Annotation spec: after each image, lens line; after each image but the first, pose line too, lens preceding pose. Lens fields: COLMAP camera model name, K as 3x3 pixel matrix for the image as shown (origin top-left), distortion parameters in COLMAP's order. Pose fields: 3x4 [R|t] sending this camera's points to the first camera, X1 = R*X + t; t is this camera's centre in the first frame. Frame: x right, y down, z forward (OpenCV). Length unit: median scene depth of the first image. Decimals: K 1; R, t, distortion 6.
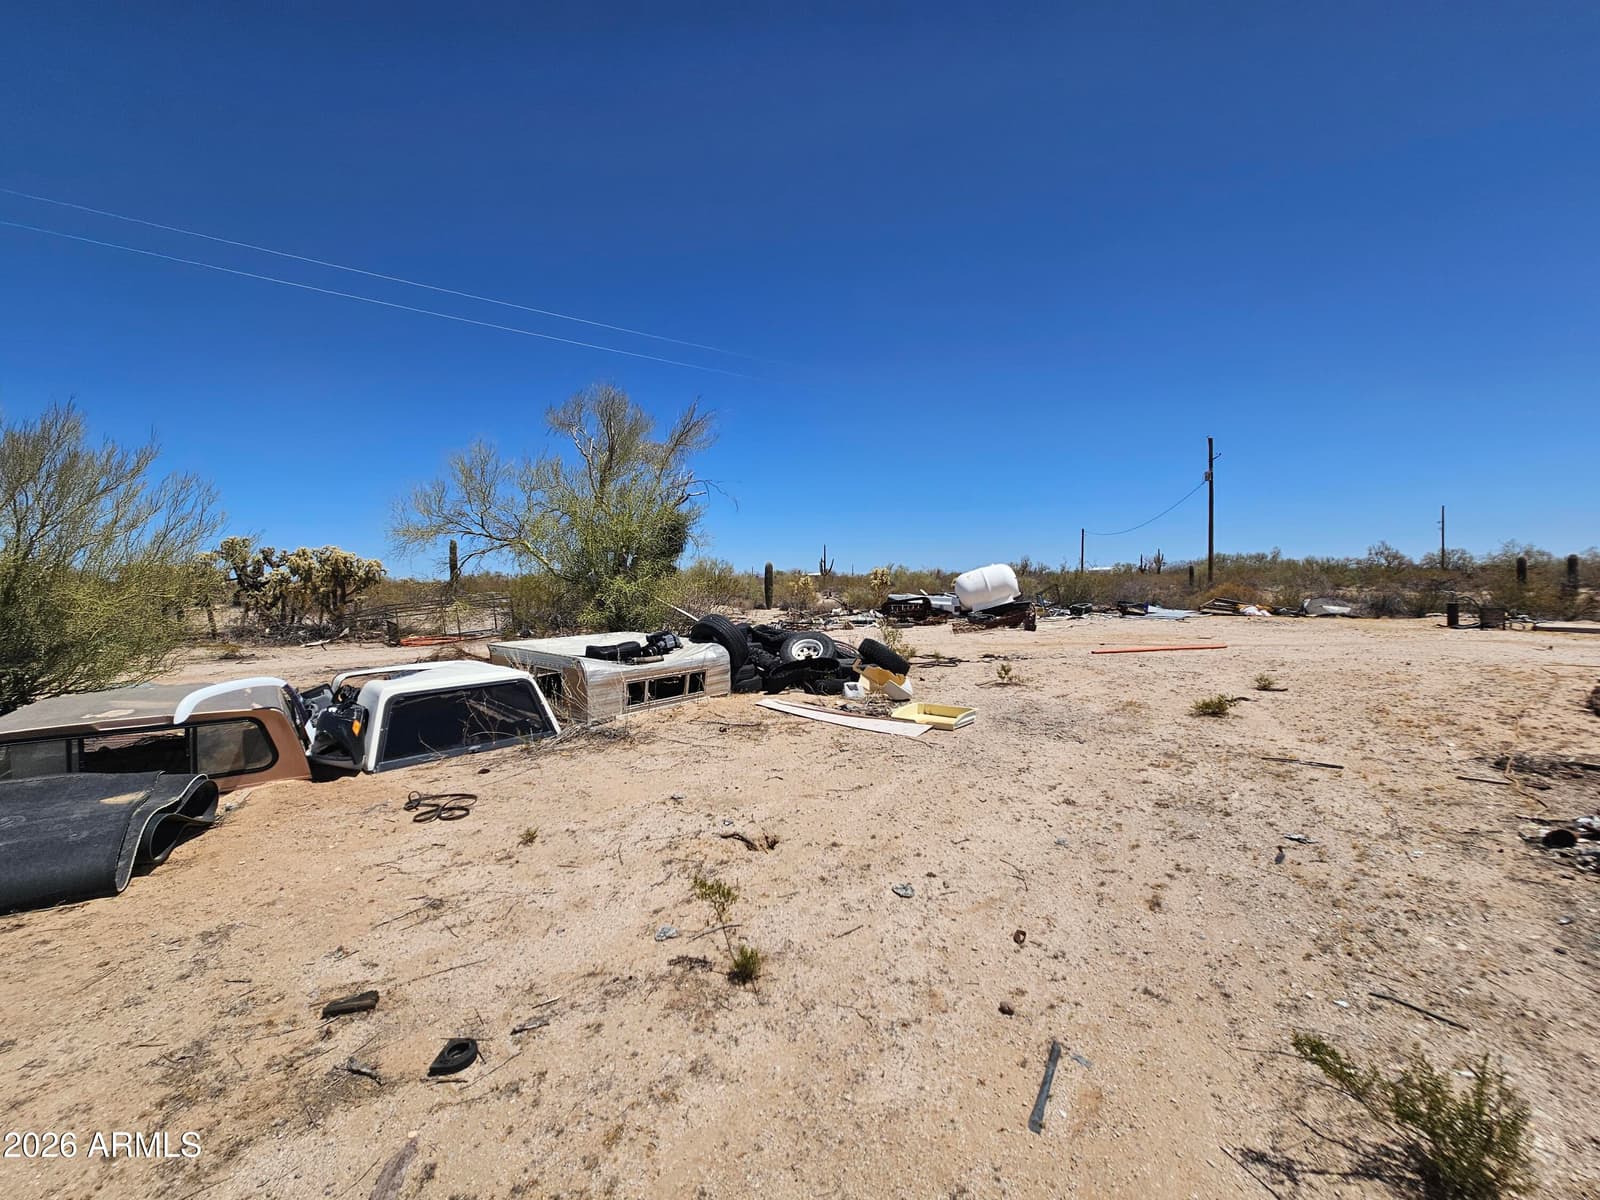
lens RADIAL K [[653.1, 0, 800.4], [0, 653.1, 597.7], [0, 0, 1]] dist [-0.009043, 0.000475]
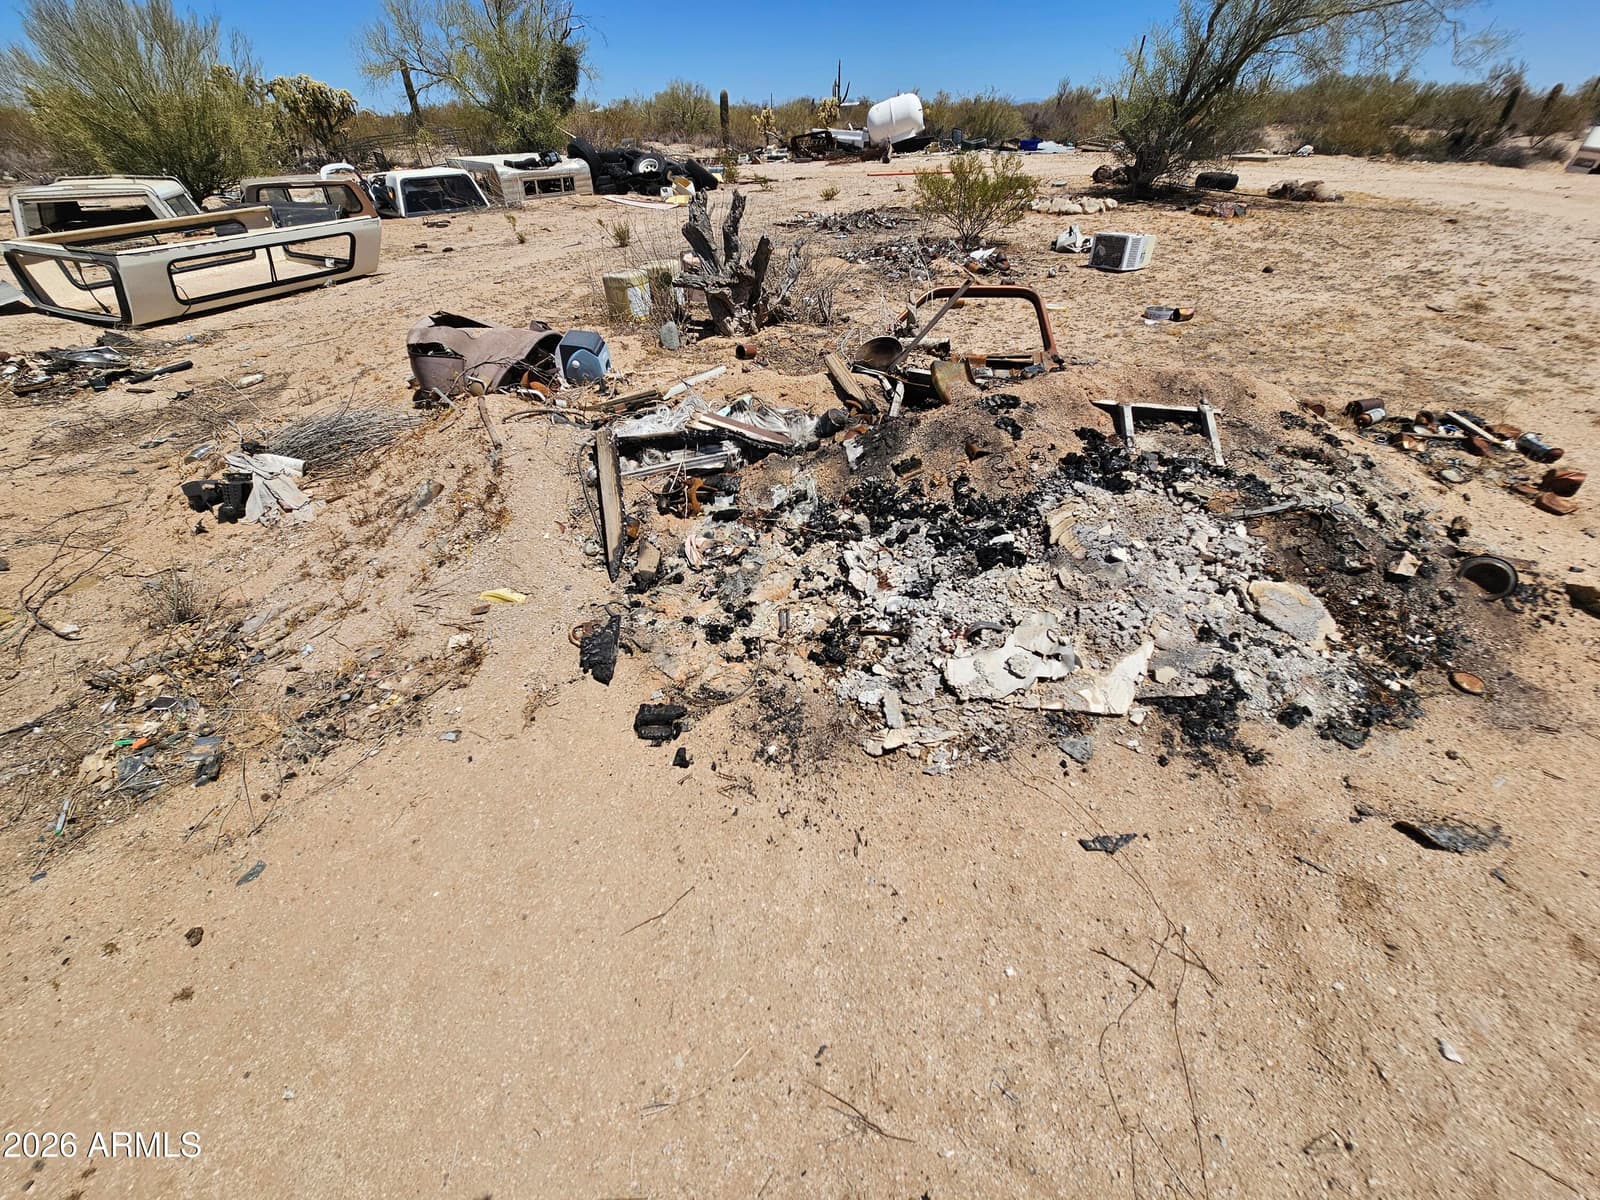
lens RADIAL K [[653.1, 0, 794.6], [0, 653.1, 603.8], [0, 0, 1]] dist [-0.009043, 0.000475]
pose [[0.998522, 0.035933, -0.040786, 0.406760], [-0.005479, 0.813049, 0.582169, 0.020480], [0.054080, -0.581085, 0.812044, -0.751022]]
